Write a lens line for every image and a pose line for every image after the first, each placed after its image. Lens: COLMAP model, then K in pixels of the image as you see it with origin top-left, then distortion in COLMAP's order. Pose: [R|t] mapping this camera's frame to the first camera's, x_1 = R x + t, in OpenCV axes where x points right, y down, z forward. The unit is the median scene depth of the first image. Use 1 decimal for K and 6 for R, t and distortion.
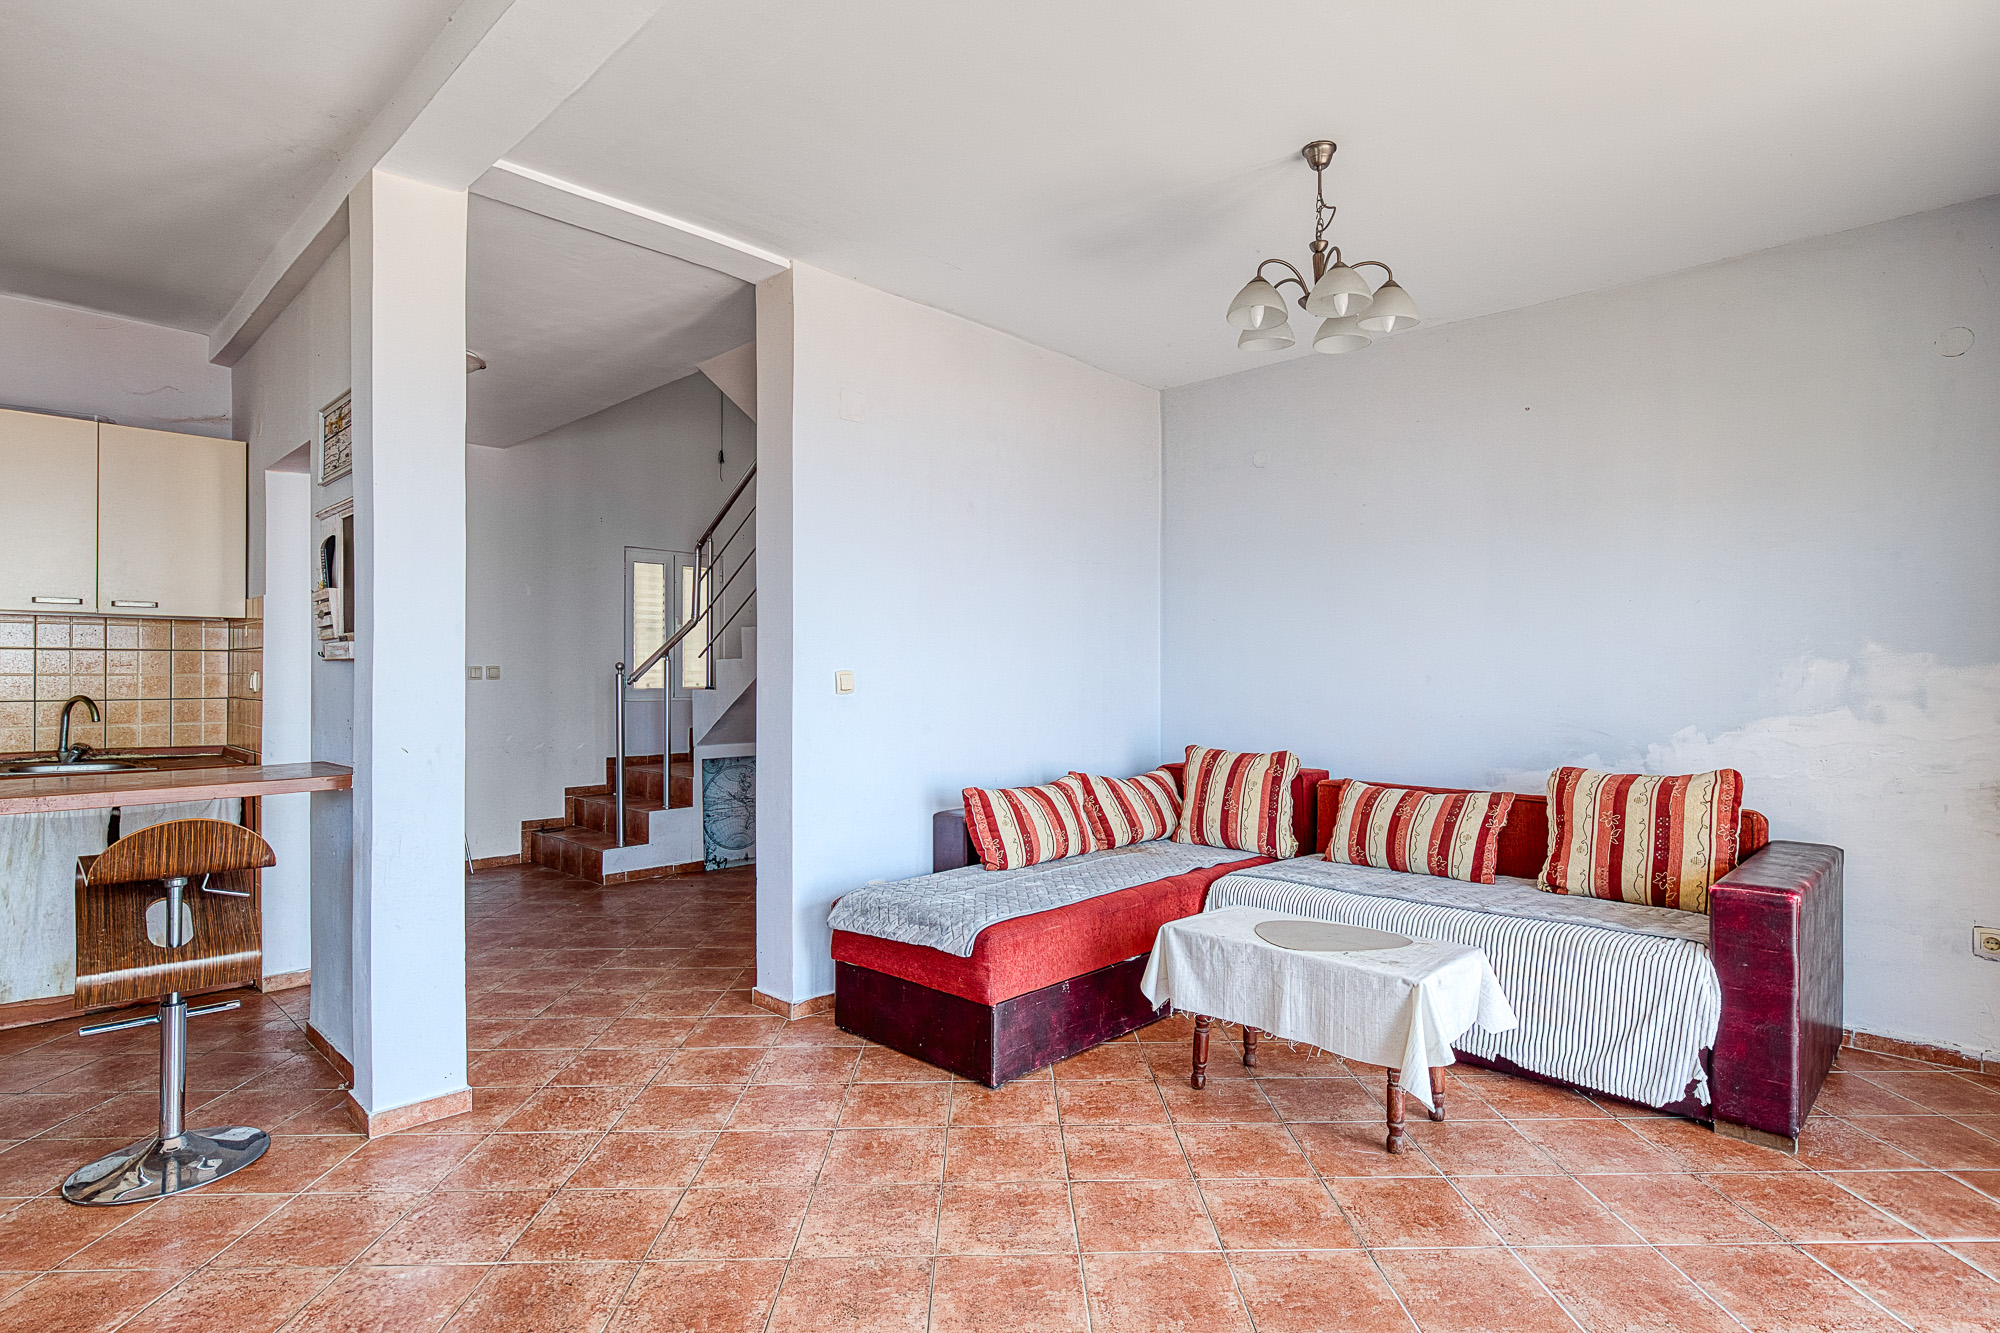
lens RADIAL K [[1036.5, 0, 1021.1], [0, 1036.5, 666.5], [0, 0, 1]] dist [0.024840, -0.000649]
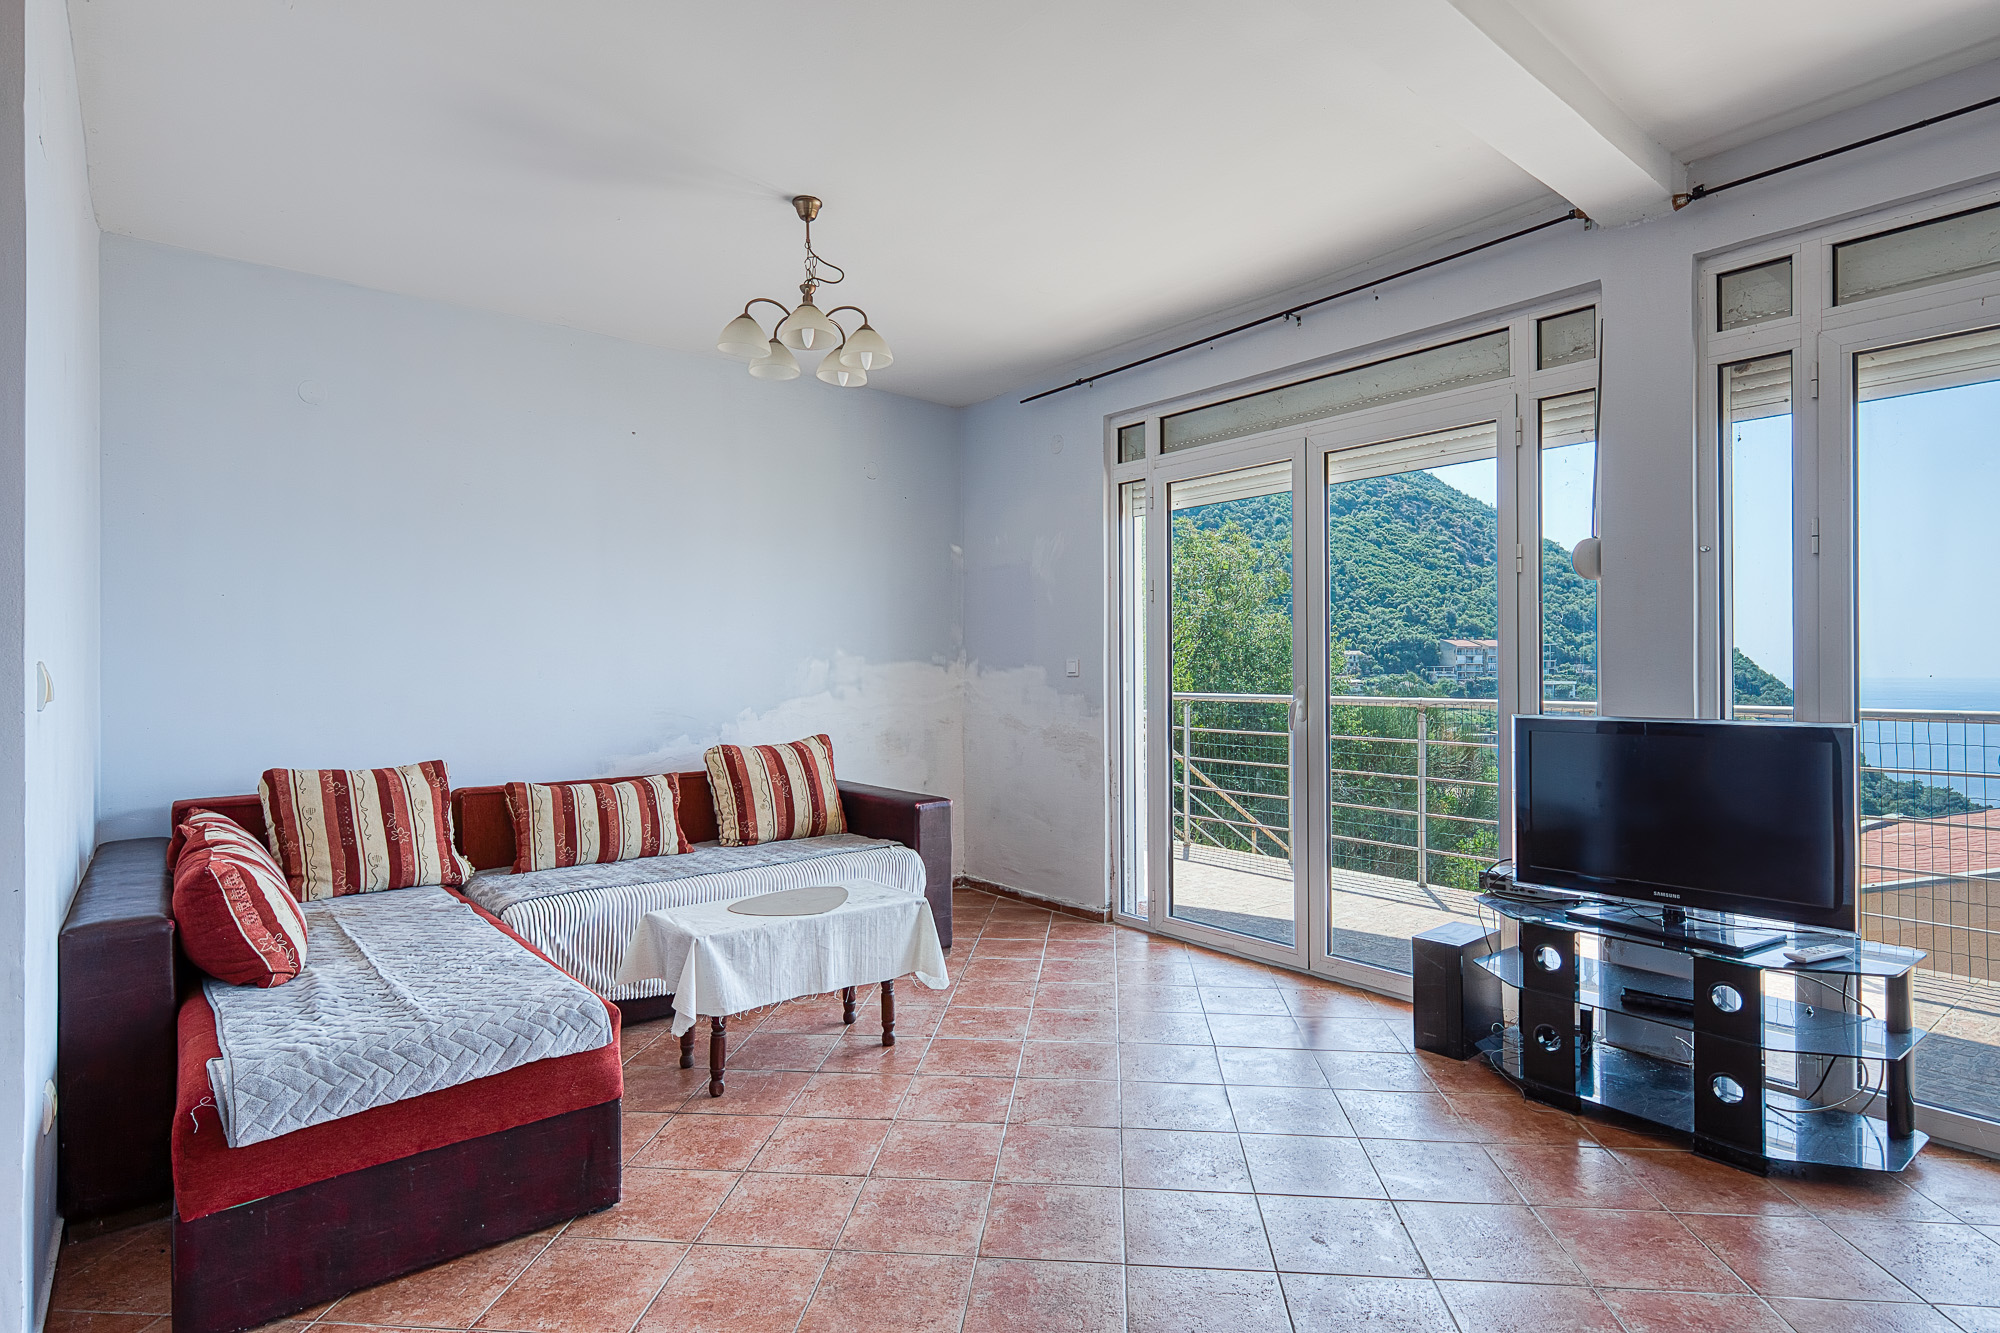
lens RADIAL K [[1036.5, 0, 1012.7], [0, 1036.5, 661.1], [0, 0, 1]] dist [0.024840, -0.000649]
pose [[0.102453, 0.008355, 0.994703, -0.732370], [-0.006826, 0.999947, -0.007696, 0.005324], [-0.994714, -0.006001, 0.102504, 0.595700]]
